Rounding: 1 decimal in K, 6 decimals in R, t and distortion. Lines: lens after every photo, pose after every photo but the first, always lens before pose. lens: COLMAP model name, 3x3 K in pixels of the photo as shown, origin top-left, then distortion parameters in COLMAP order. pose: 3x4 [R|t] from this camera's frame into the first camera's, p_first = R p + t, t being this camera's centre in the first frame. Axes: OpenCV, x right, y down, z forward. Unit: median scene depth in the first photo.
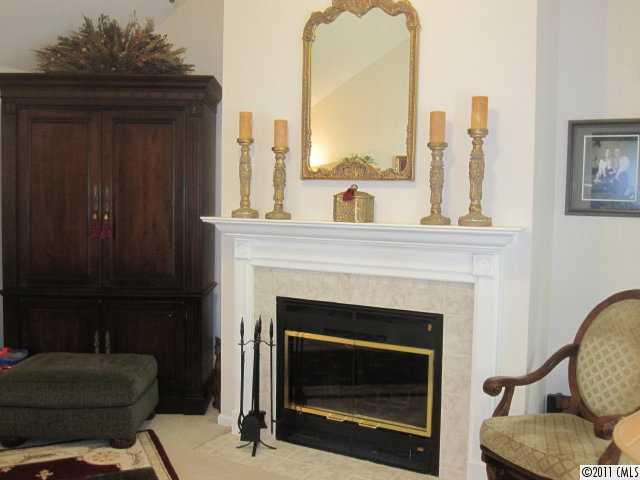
lens RADIAL K [[640.8, 0, 320.0], [0, 640.8, 240.0], [0, 0, 1]] dist [-0.067251, 0.001636]
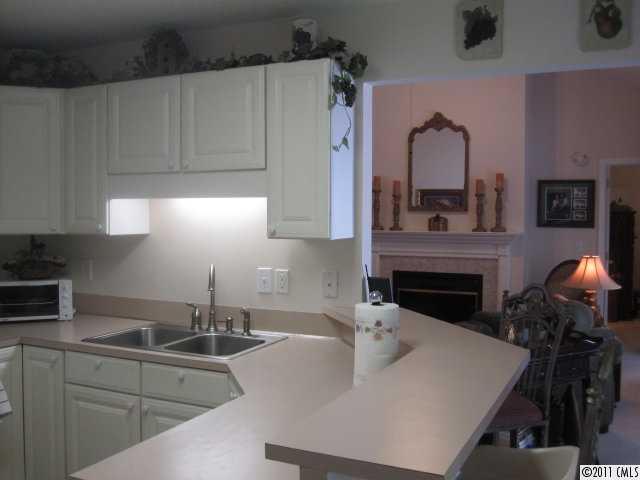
lens RADIAL K [[640.8, 0, 320.0], [0, 640.8, 240.0], [0, 0, 1]] dist [-0.067251, 0.001636]
pose [[0.997464, -0.011889, 0.070167, -0.476322], [0.013864, 0.999519, -0.027731, 0.051946], [-0.069804, 0.028633, 0.997150, -1.036311]]
